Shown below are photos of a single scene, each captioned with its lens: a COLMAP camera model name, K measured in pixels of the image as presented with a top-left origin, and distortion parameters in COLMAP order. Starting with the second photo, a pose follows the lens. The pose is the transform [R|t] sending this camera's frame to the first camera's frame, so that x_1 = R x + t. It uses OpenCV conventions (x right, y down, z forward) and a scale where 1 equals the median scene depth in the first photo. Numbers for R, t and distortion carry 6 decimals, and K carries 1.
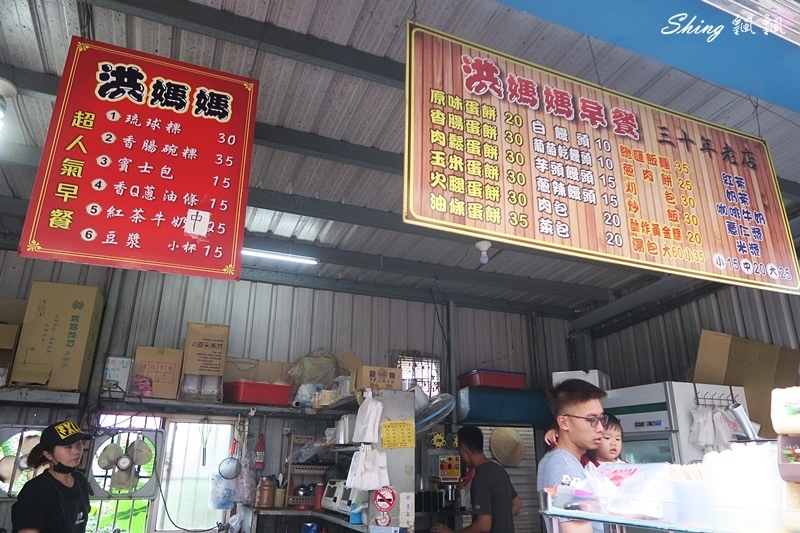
lens RADIAL K [[546.4, 0, 395.8], [0, 546.4, 266.4], [0, 0, 1]] dist [-0.021074, 0.001755]
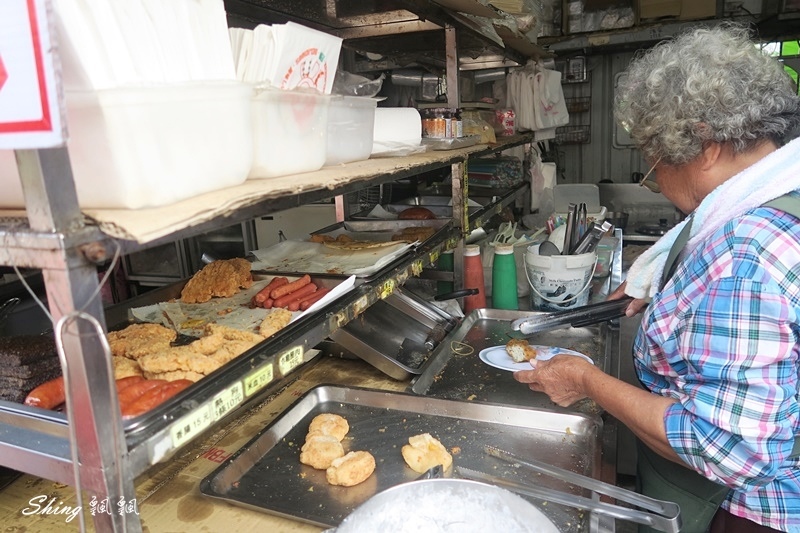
lens RADIAL K [[546.4, 0, 395.8], [0, 546.4, 266.4], [0, 0, 1]] dist [-0.021074, 0.001755]
pose [[0.718245, 0.105129, -0.687802, -0.341917], [0.304774, 0.841107, 0.446825, 0.034678], [0.625489, -0.530554, 0.572080, 0.028409]]
